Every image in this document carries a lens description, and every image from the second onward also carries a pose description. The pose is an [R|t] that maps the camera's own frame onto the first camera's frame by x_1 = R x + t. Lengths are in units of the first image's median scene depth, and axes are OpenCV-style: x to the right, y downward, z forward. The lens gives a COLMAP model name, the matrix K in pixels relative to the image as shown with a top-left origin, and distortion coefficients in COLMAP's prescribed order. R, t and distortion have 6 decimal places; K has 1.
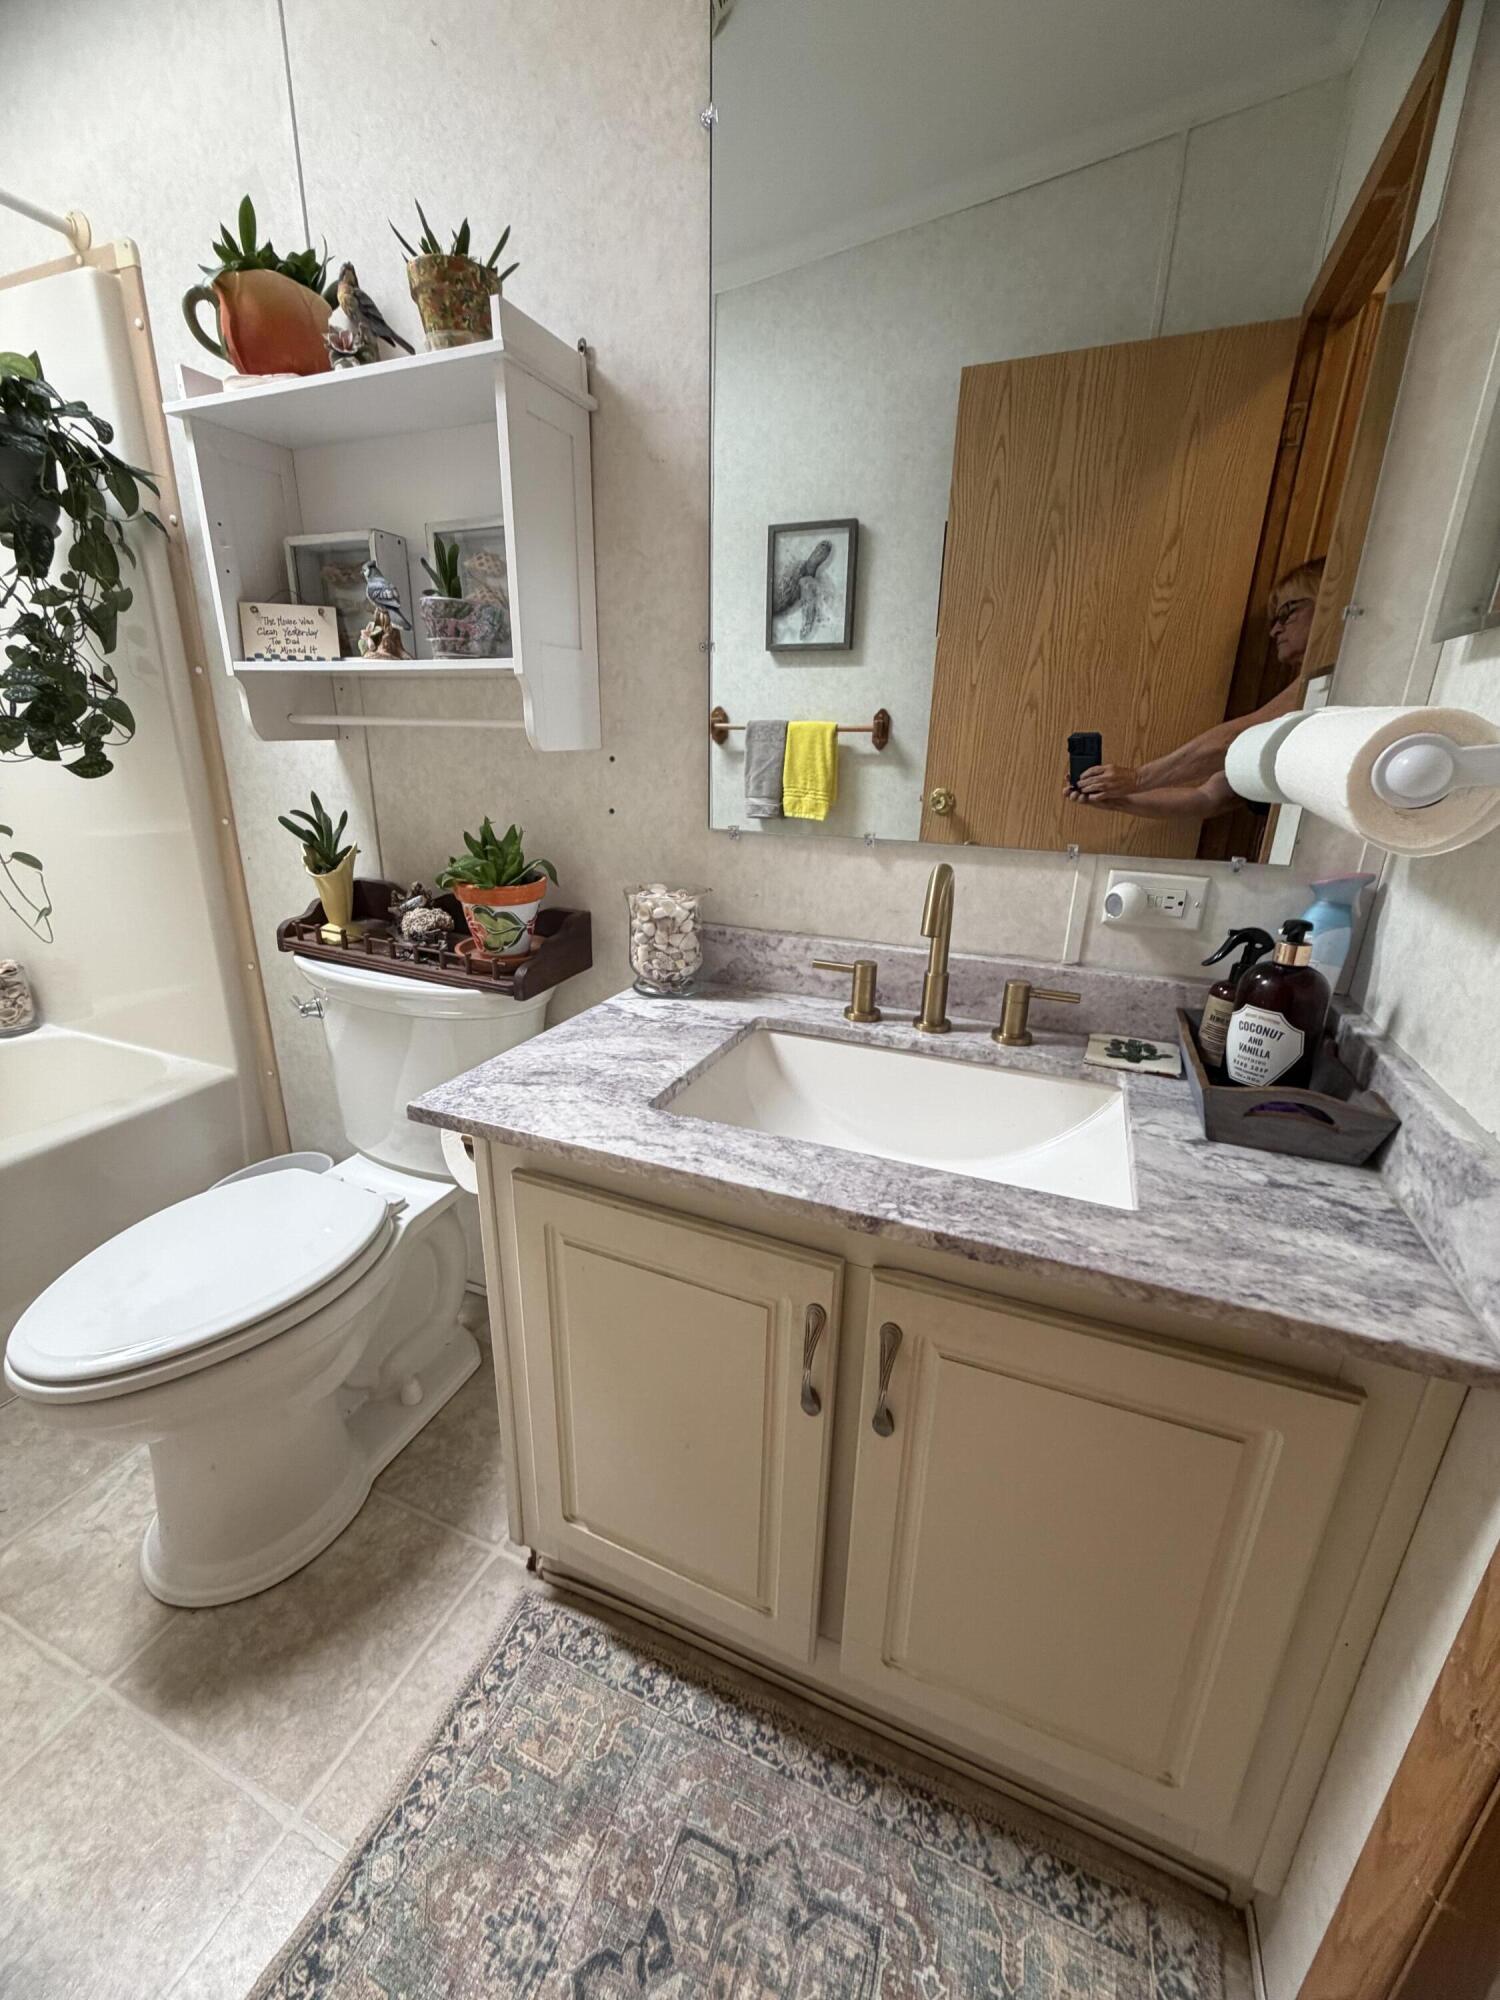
lens RADIAL K [[798.7, 0, 749.3], [0, 798.7, 992.7], [0, 0, 1]] dist [0.000803, -0.000035]
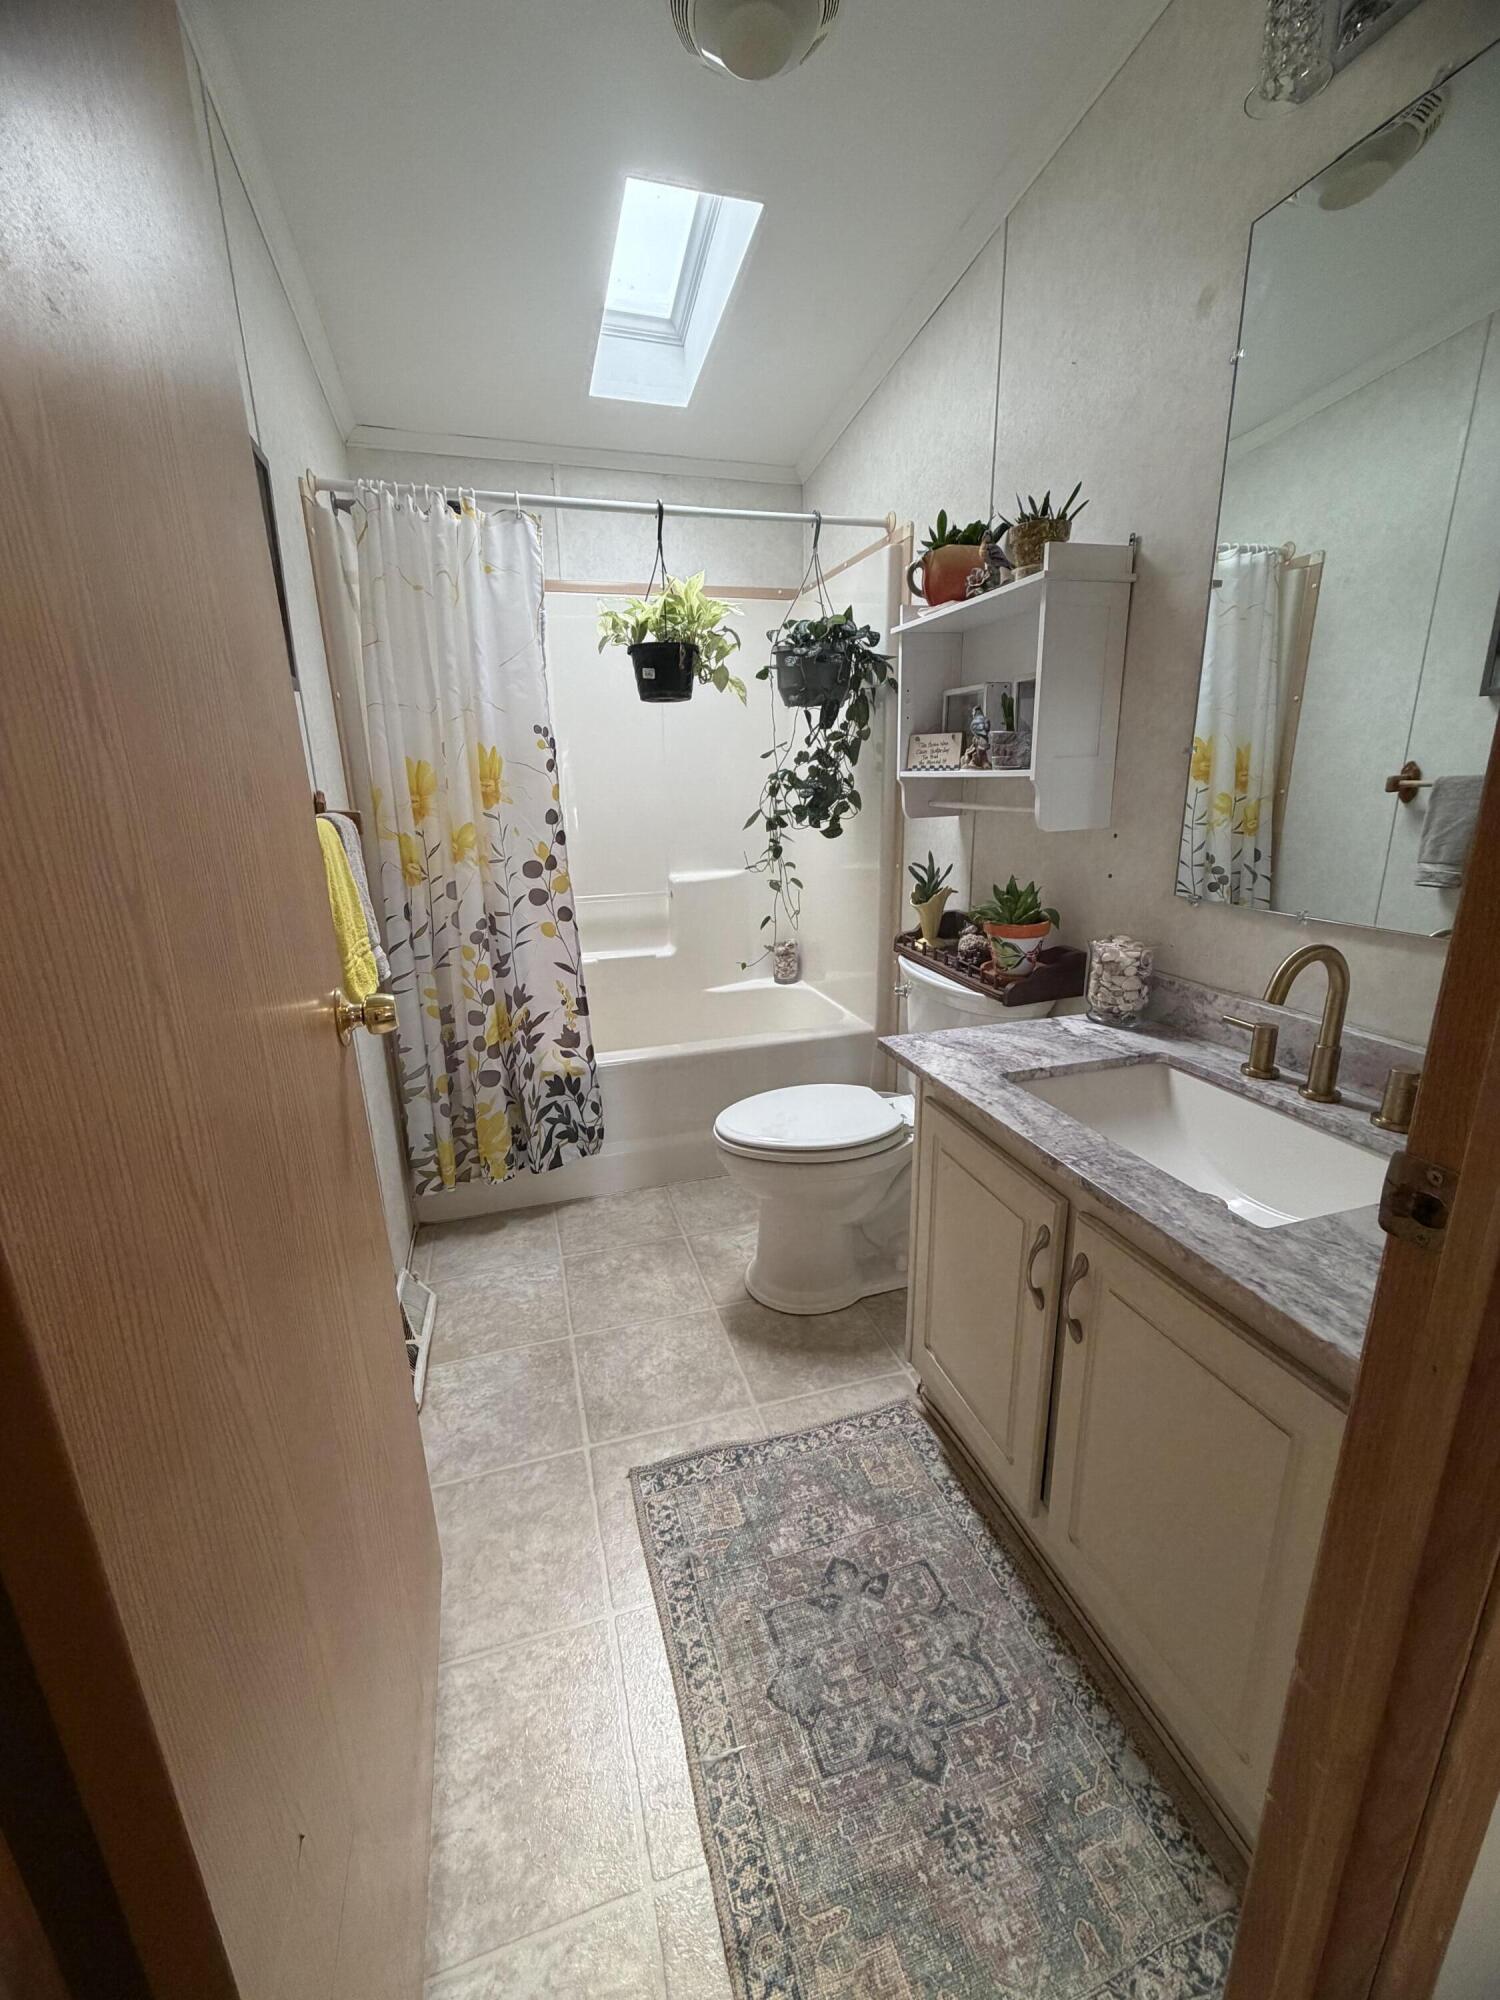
lens RADIAL K [[798.7, 0, 749.3], [0, 798.7, 992.7], [0, 0, 1]] dist [0.000803, -0.000035]
pose [[0.636739, 0.170097, -0.752084, 0.508049], [-0.204225, 0.977735, 0.048228, 0.011438], [0.743543, 0.122885, 0.657300, -0.269285]]
